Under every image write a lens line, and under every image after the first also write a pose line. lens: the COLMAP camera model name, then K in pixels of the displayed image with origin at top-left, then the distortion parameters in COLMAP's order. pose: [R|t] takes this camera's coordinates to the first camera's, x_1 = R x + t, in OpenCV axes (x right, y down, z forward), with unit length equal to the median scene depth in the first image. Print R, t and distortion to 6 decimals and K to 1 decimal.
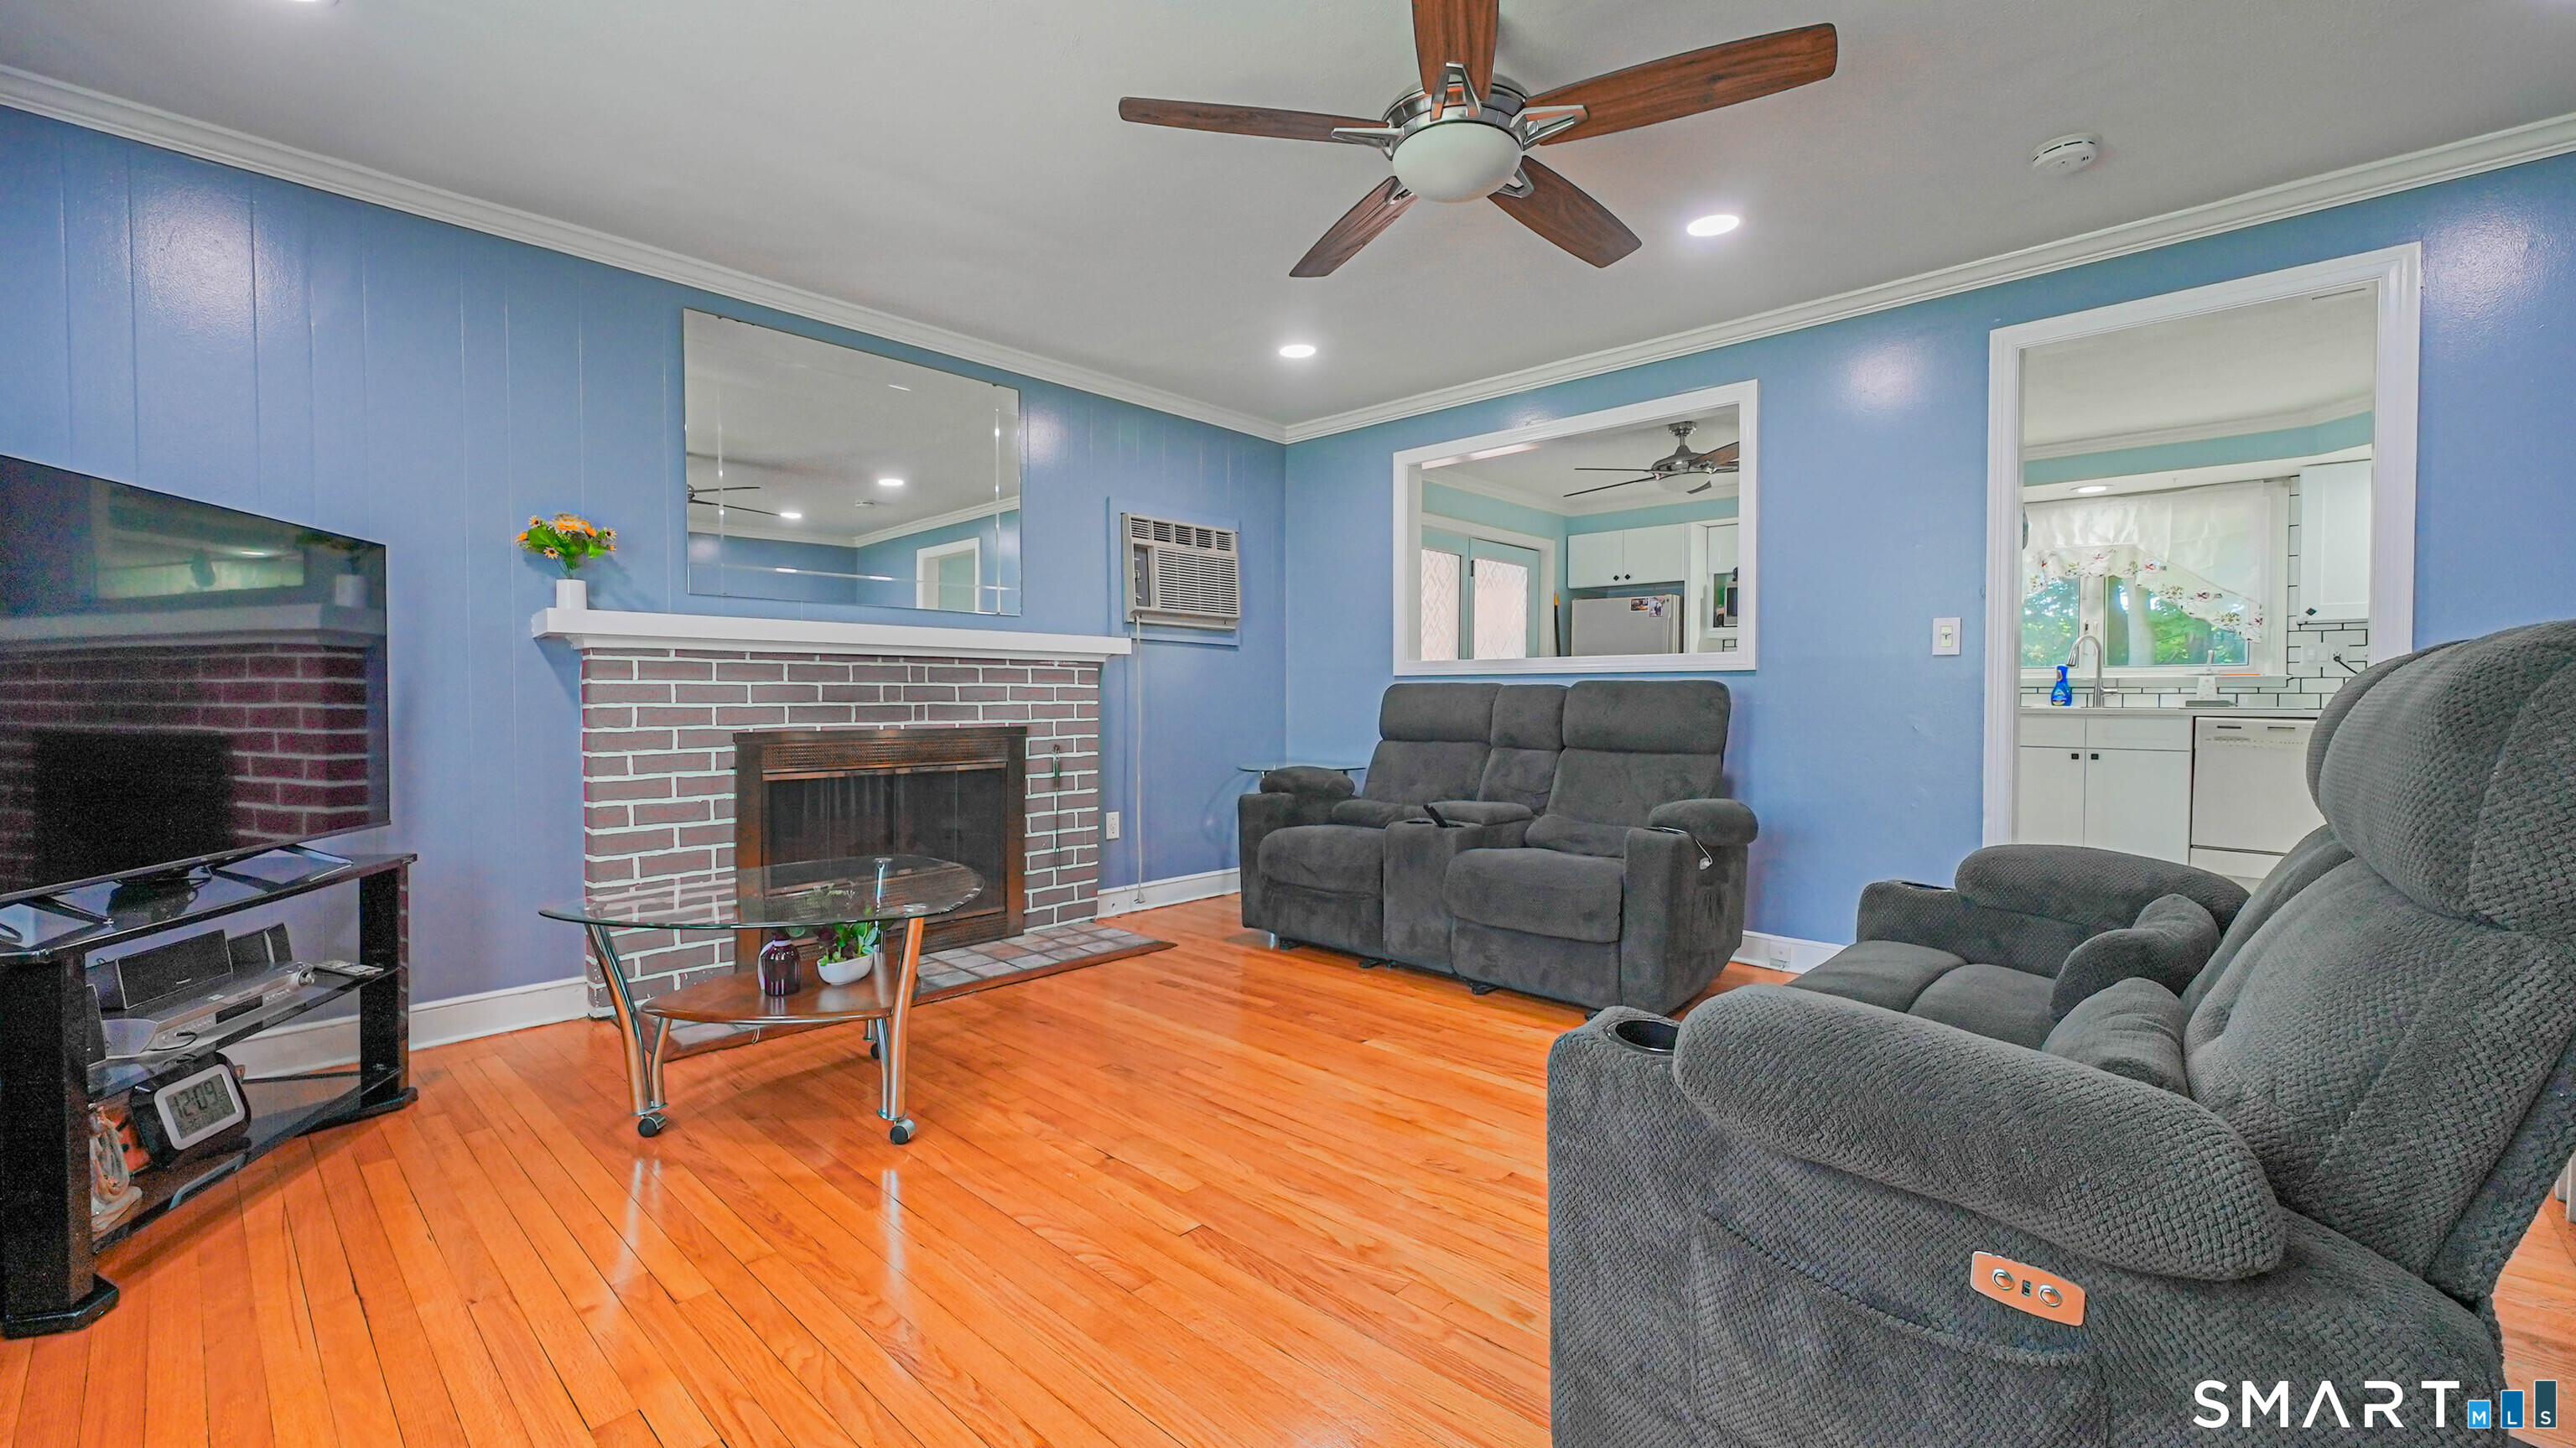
lens RADIAL K [[1045.4, 0, 1281.9], [0, 1045.4, 714.5], [0, 0, 1]] dist [0.019253, -0.006503]
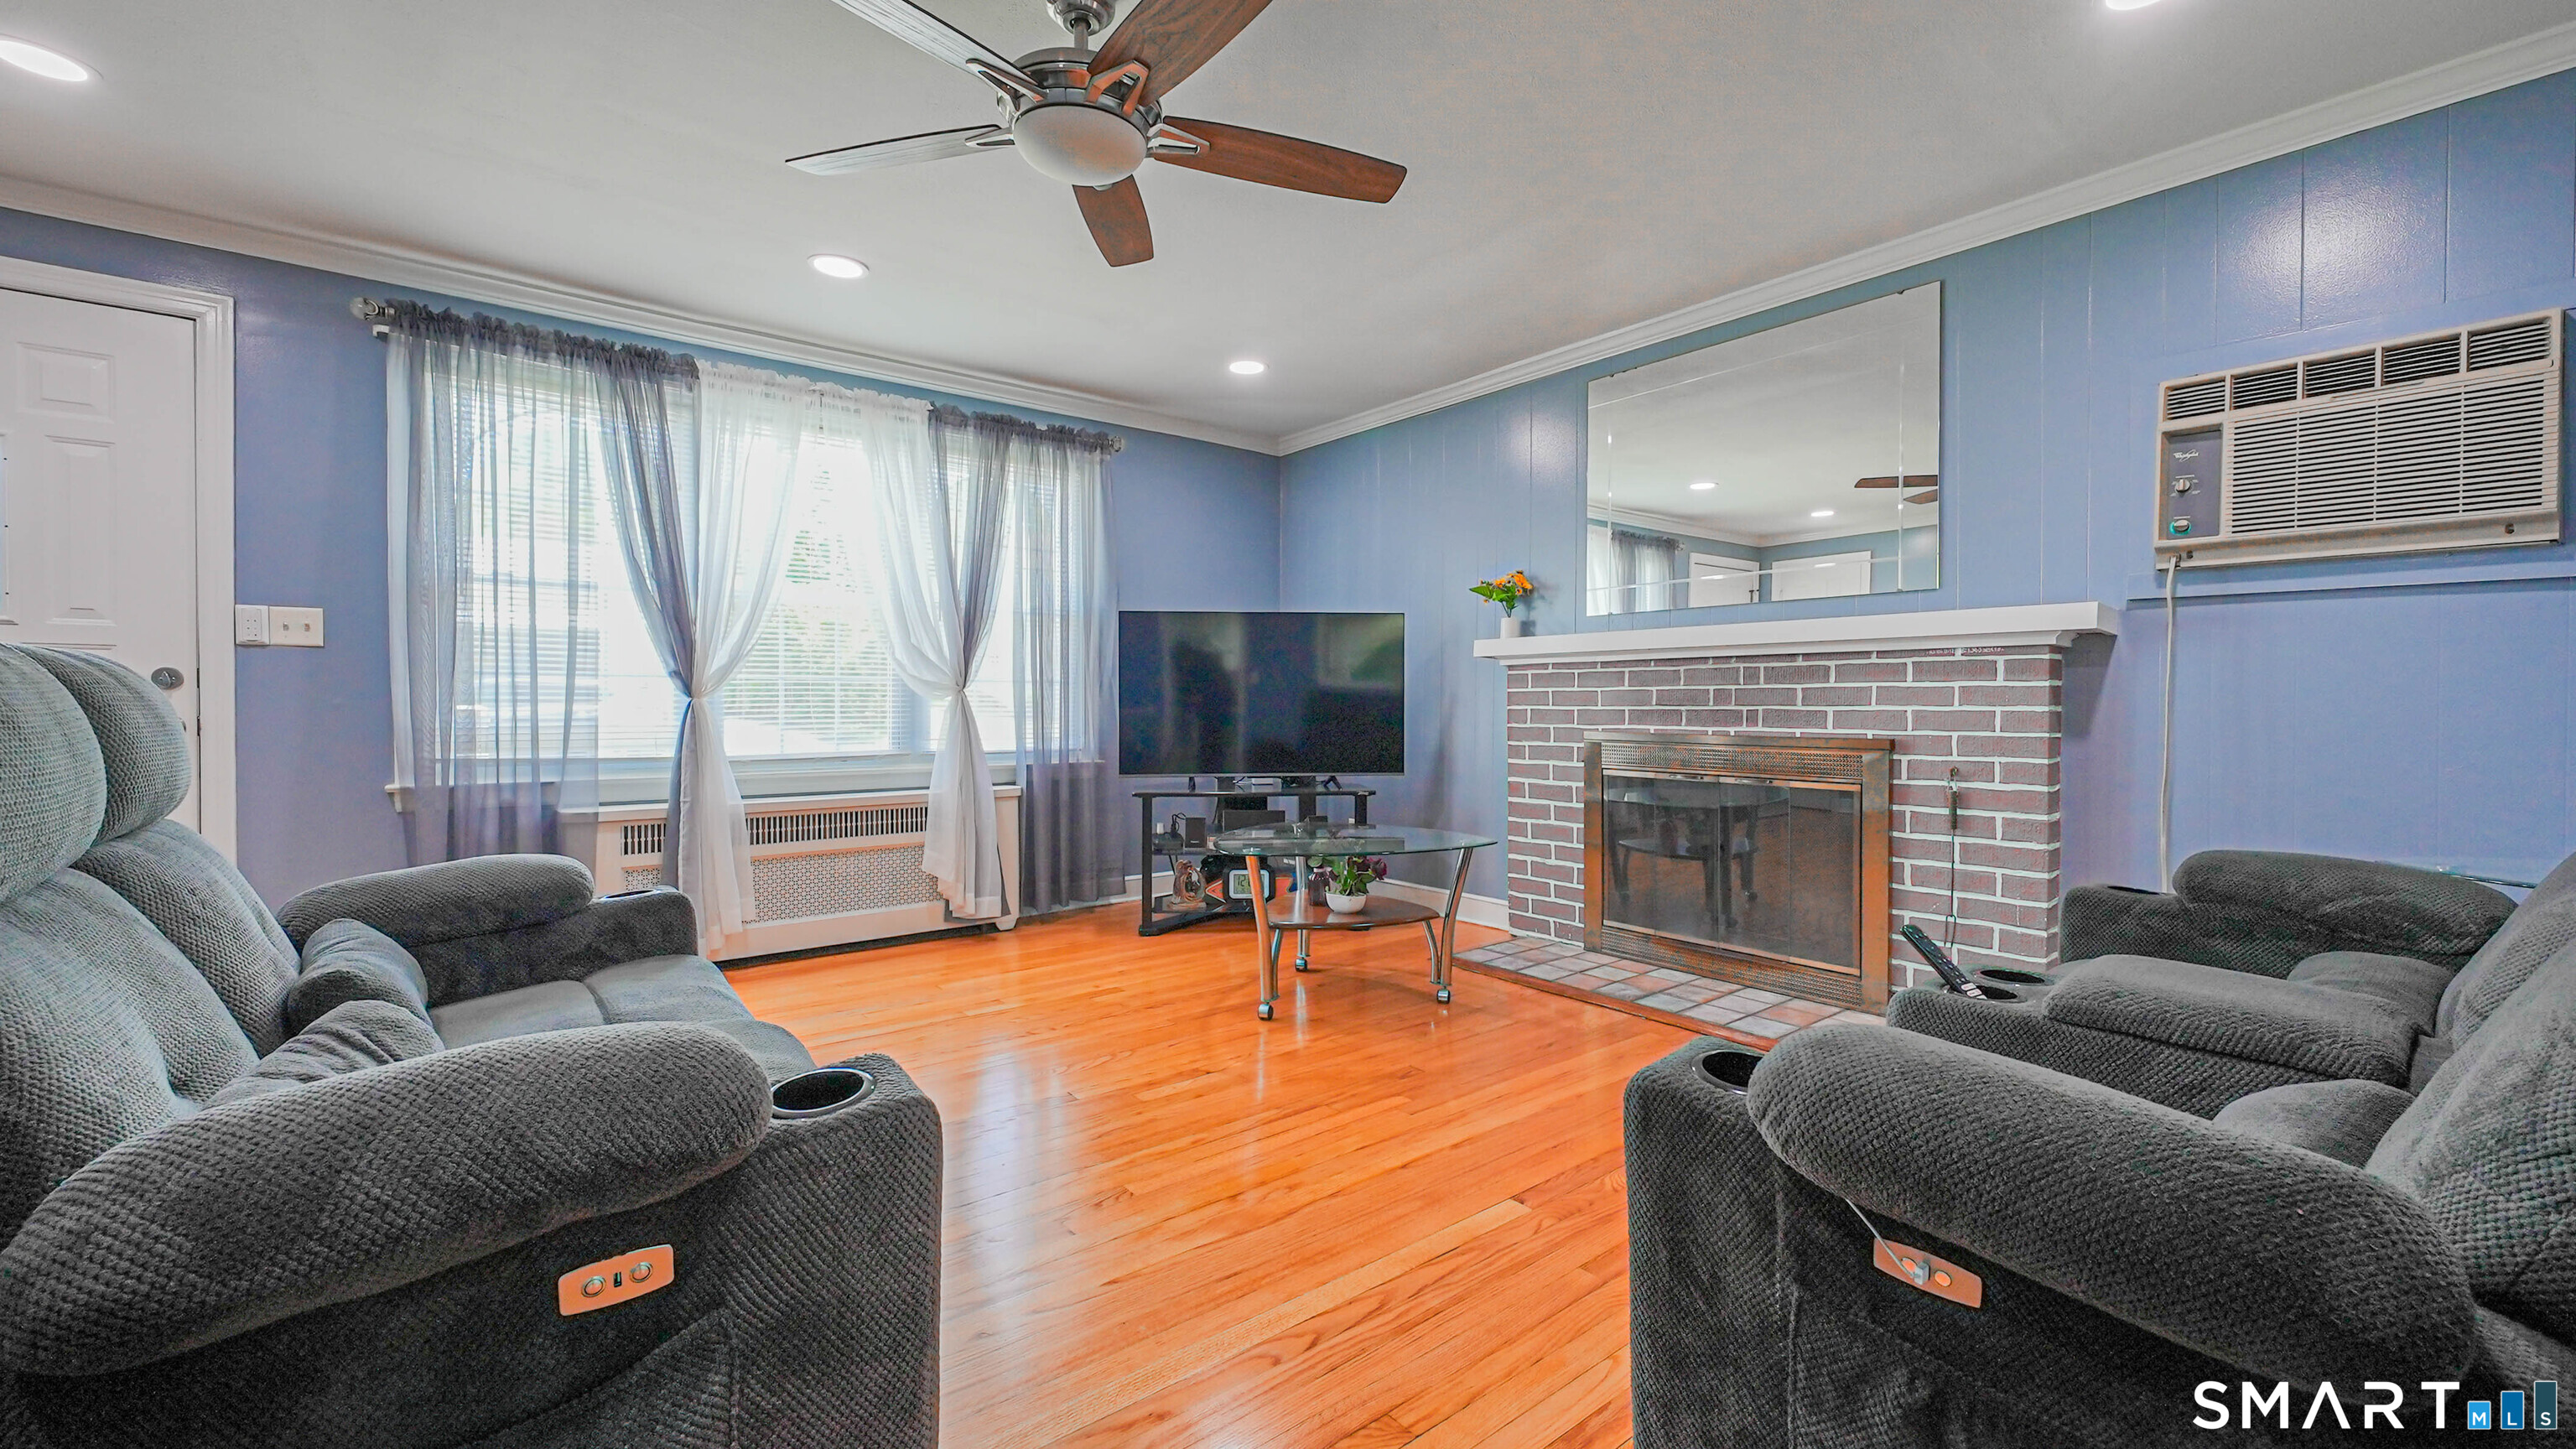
lens RADIAL K [[1045.5, 0, 1281.9], [0, 1045.5, 715.0], [0, 0, 1]] dist [0.019253, -0.006503]
pose [[-0.145590, 0.015836, -0.989218, 0.597681], [-0.014074, 0.999738, 0.018075, -0.014670], [0.989245, 0.016554, -0.145329, 0.720911]]
